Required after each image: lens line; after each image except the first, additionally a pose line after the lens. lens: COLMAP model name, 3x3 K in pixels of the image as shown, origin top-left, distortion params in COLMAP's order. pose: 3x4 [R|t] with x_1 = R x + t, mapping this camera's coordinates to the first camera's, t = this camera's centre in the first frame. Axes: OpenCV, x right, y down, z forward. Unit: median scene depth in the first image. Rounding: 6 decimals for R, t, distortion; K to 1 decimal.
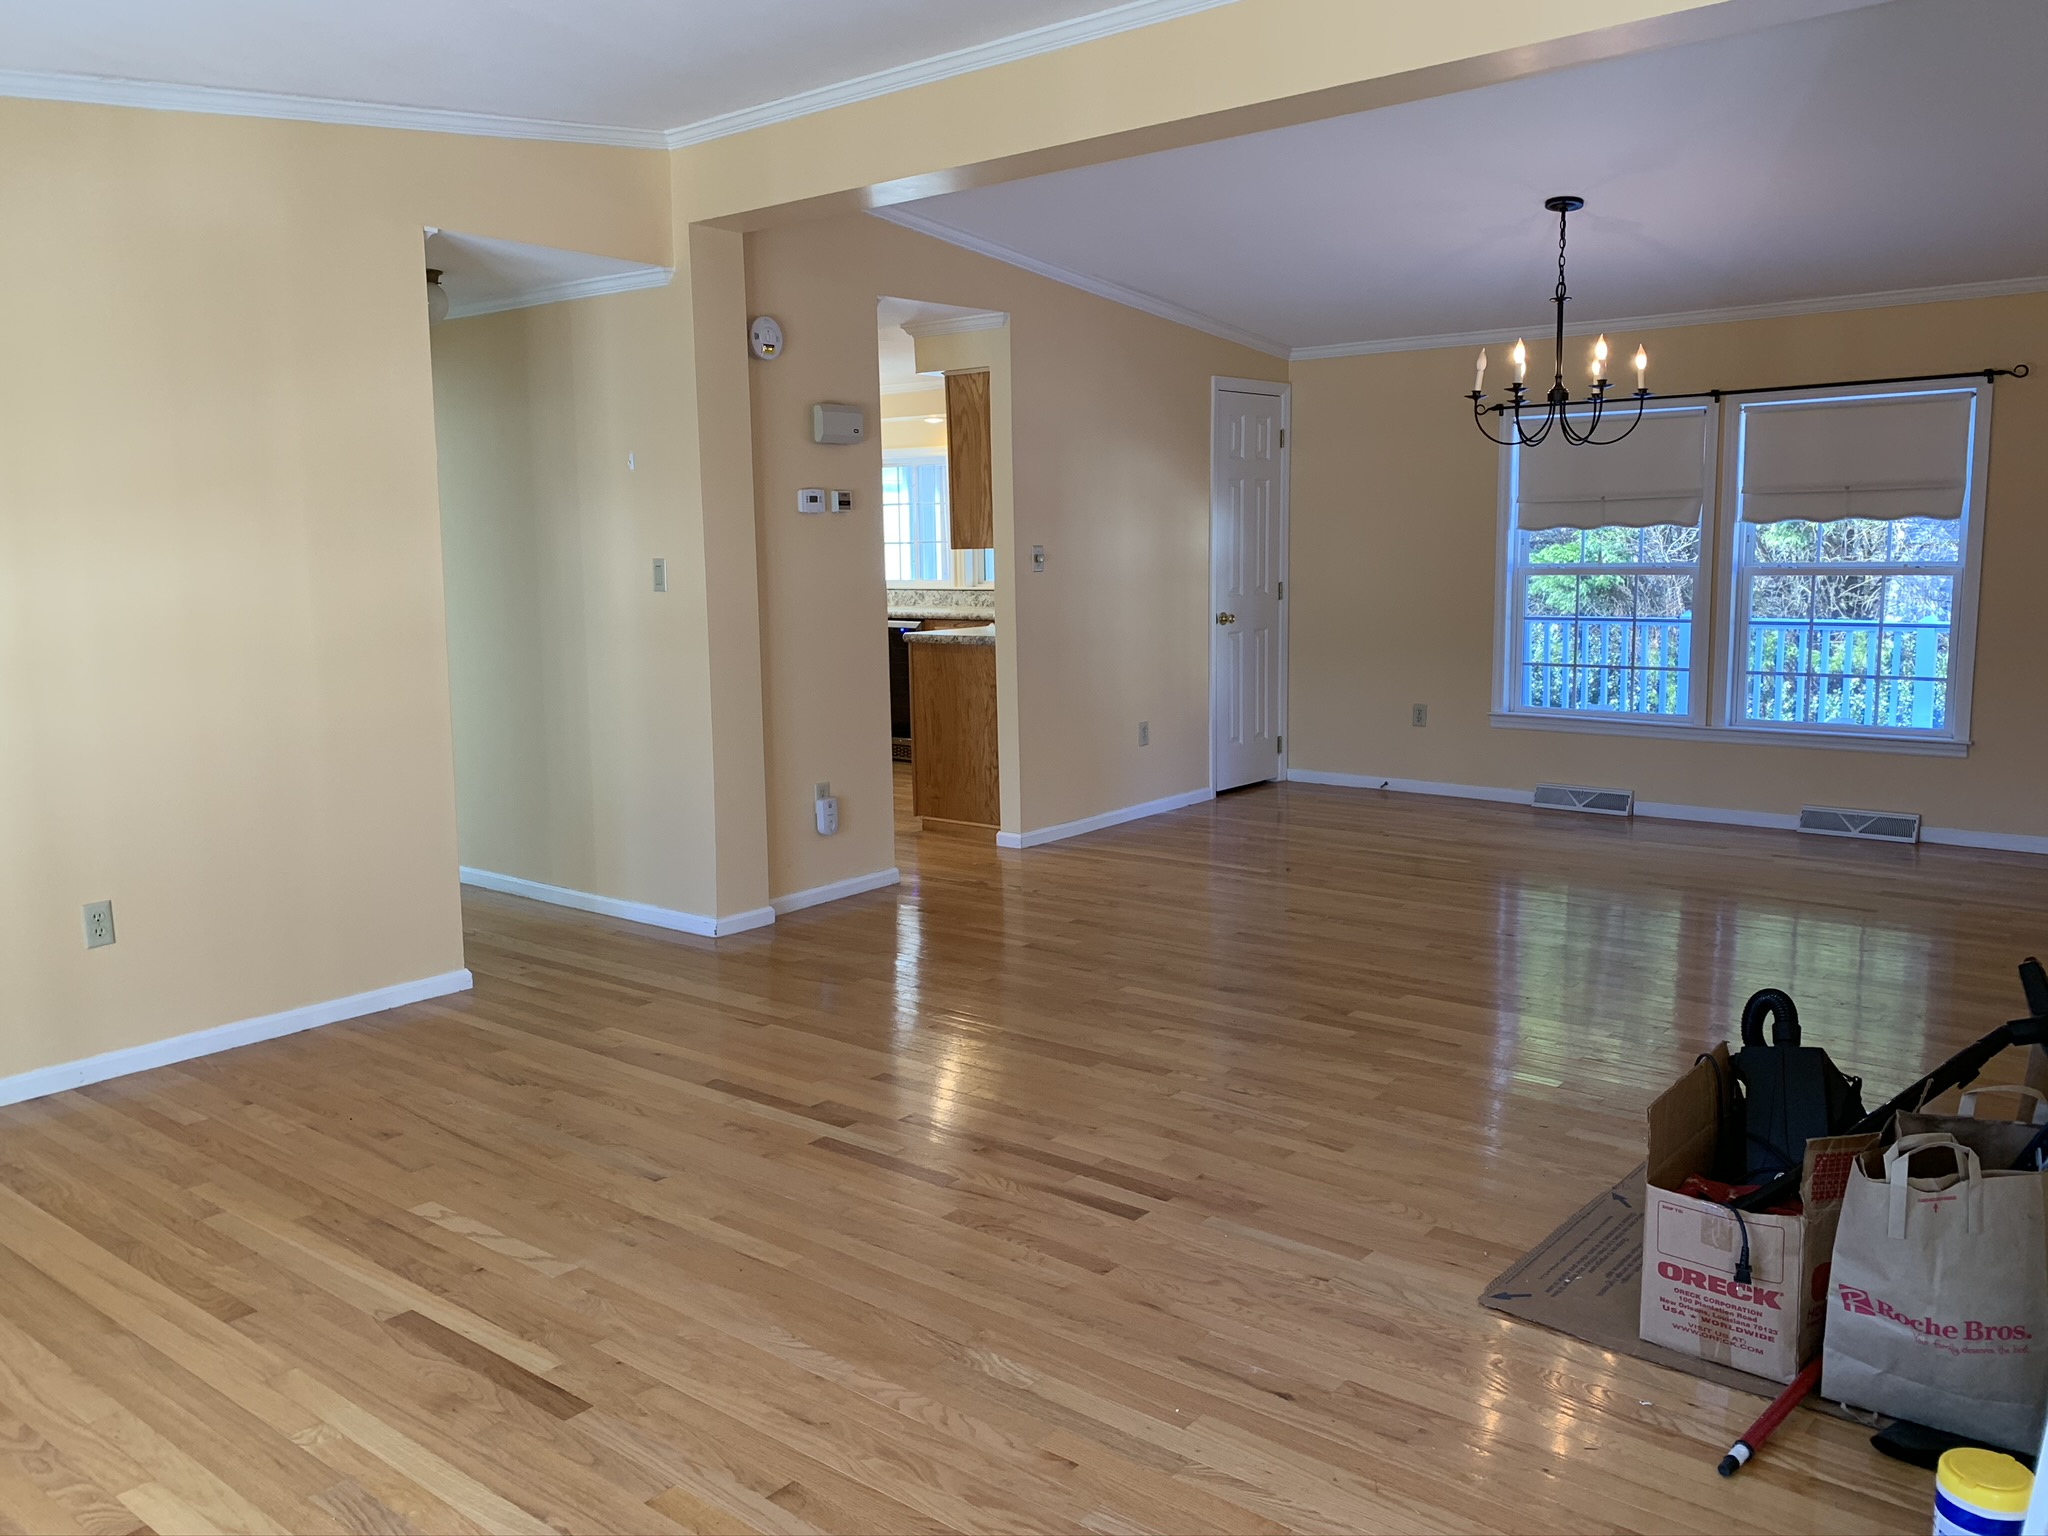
lens RADIAL K [[1660.9, 0, 1022.9], [0, 1660.9, 700.4], [0, 0, 1]] dist [0.007070, -0.003343]
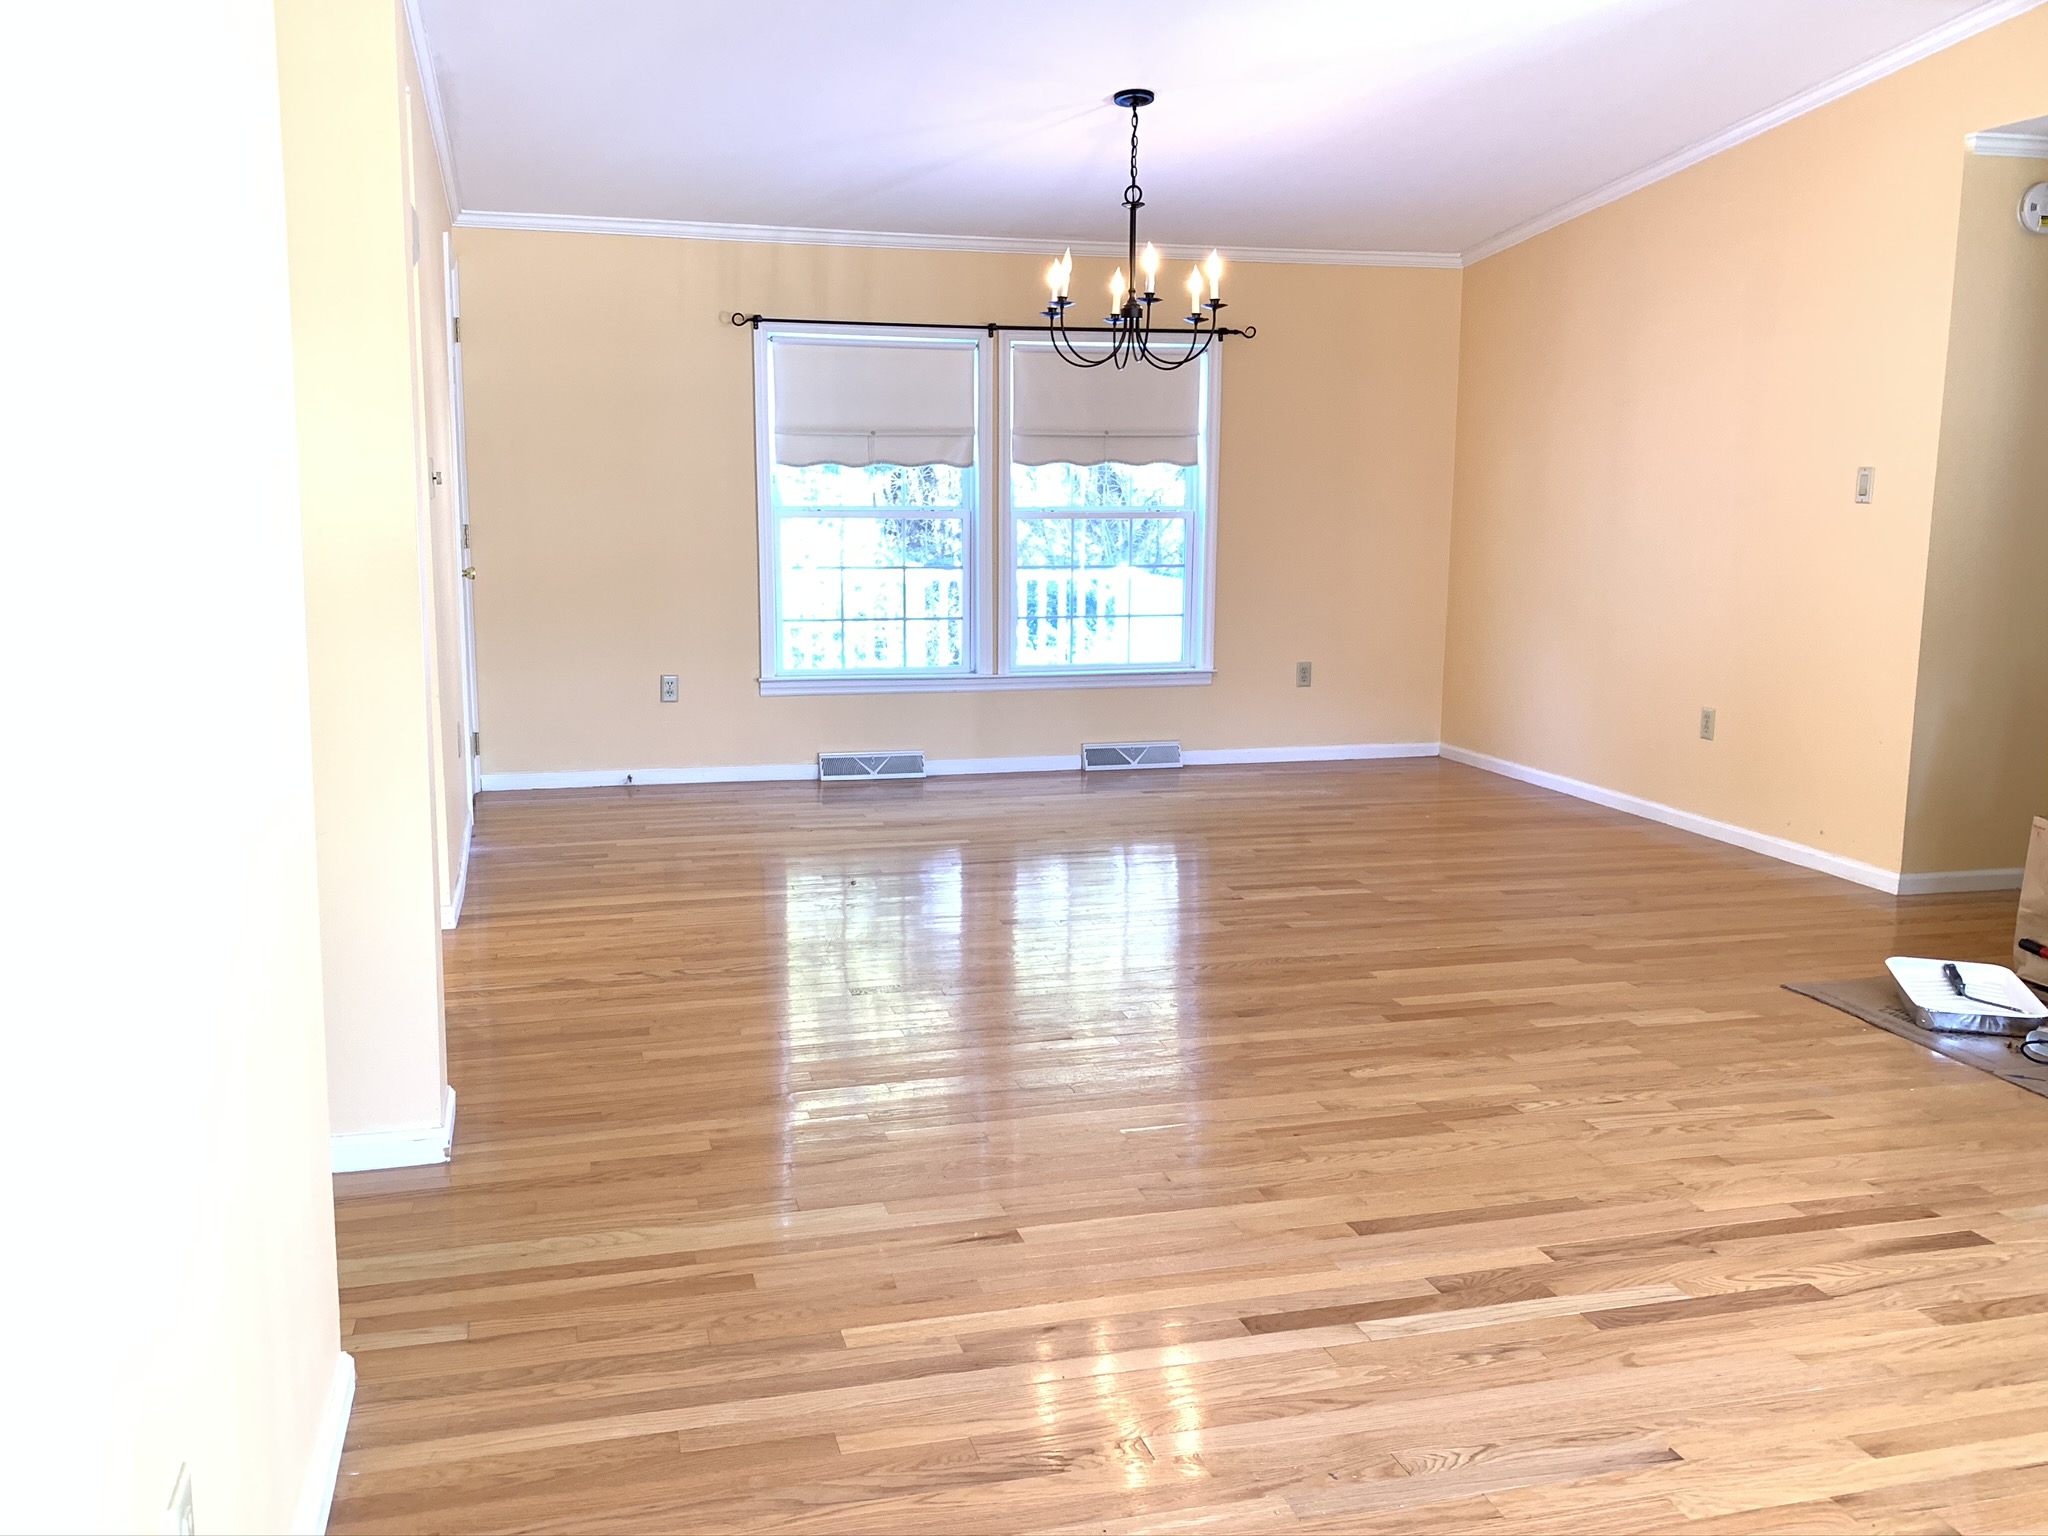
lens RADIAL K [[1756.4, 0, 1024.0], [0, 1756.4, 768.0], [0, 0, 1]] dist [0.037930, -0.004993]
pose [[0.571823, -0.111687, 0.812739, -0.450484], [0.066569, 0.993740, 0.089724, -0.022863], [-0.817672, 0.002797, 0.575678, 0.421554]]
